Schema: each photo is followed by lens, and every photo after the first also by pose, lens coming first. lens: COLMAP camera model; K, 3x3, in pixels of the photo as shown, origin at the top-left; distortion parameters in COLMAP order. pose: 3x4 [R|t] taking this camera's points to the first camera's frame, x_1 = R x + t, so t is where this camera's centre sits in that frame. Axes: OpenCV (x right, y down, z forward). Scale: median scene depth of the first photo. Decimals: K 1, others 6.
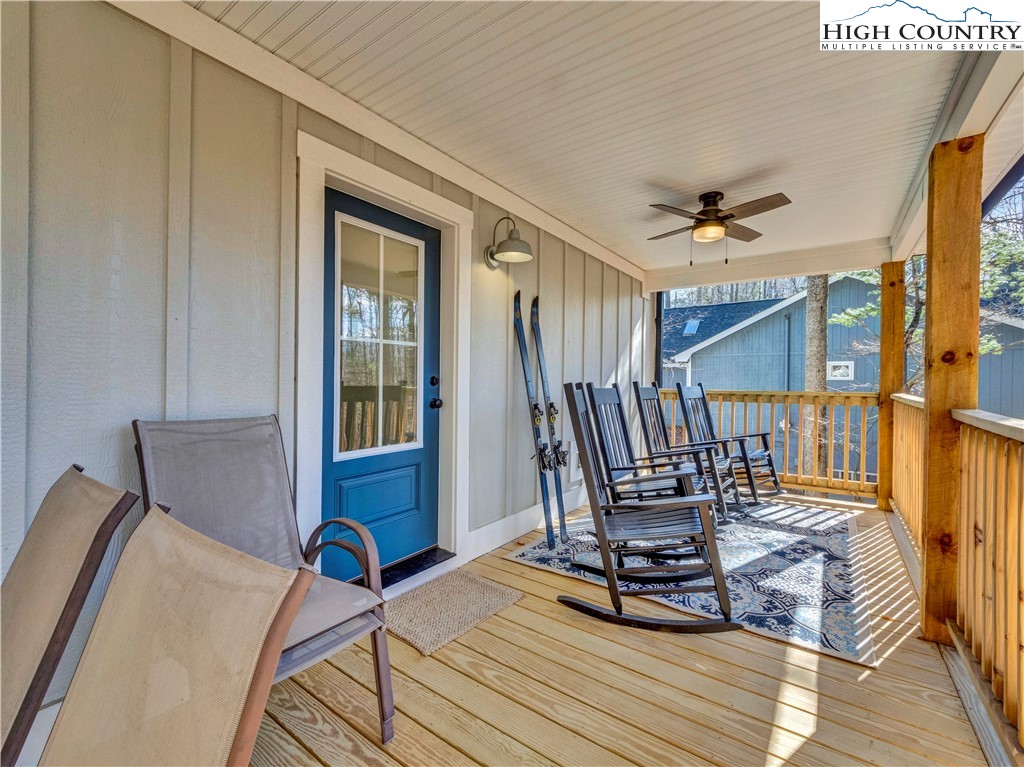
lens RADIAL K [[444.9, 0, 512.0], [0, 444.9, 383.5], [0, 0, 1]] dist [0.000429, -0.000080]
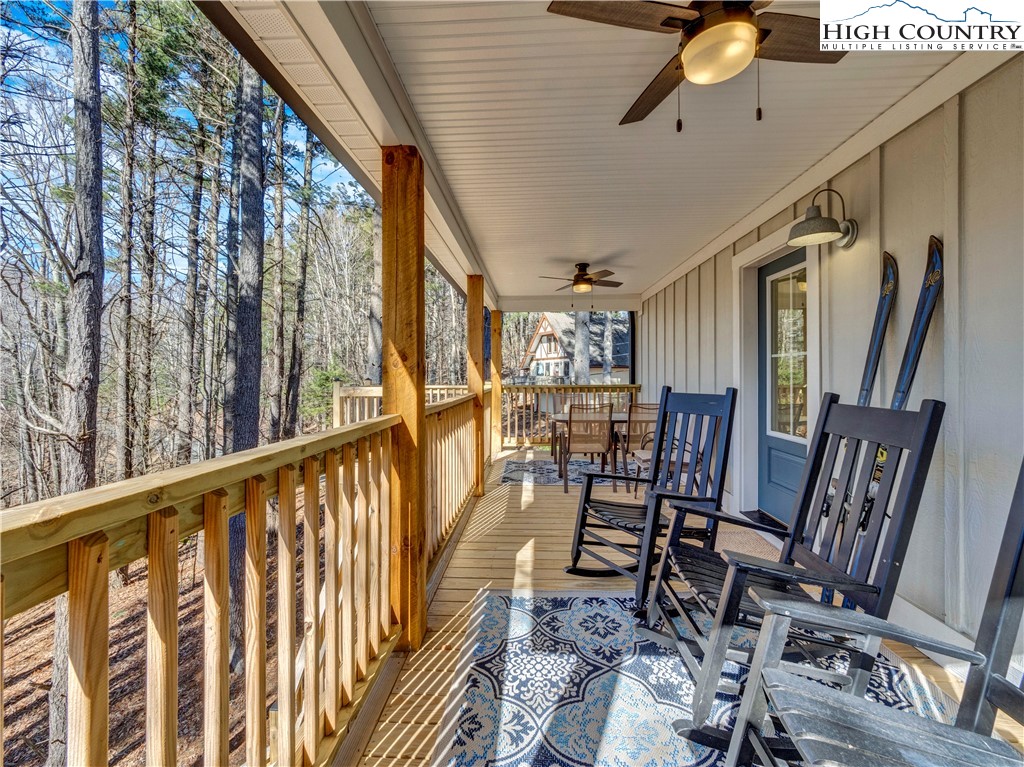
lens RADIAL K [[444.9, 0, 512.0], [0, 444.9, 383.5], [0, 0, 1]] dist [0.000429, -0.000080]
pose [[-0.839061, -0.002454, -0.544032, 1.114564], [-0.005167, 0.999981, 0.003459, -0.009944], [0.544013, 0.005714, -0.839057, 1.661714]]
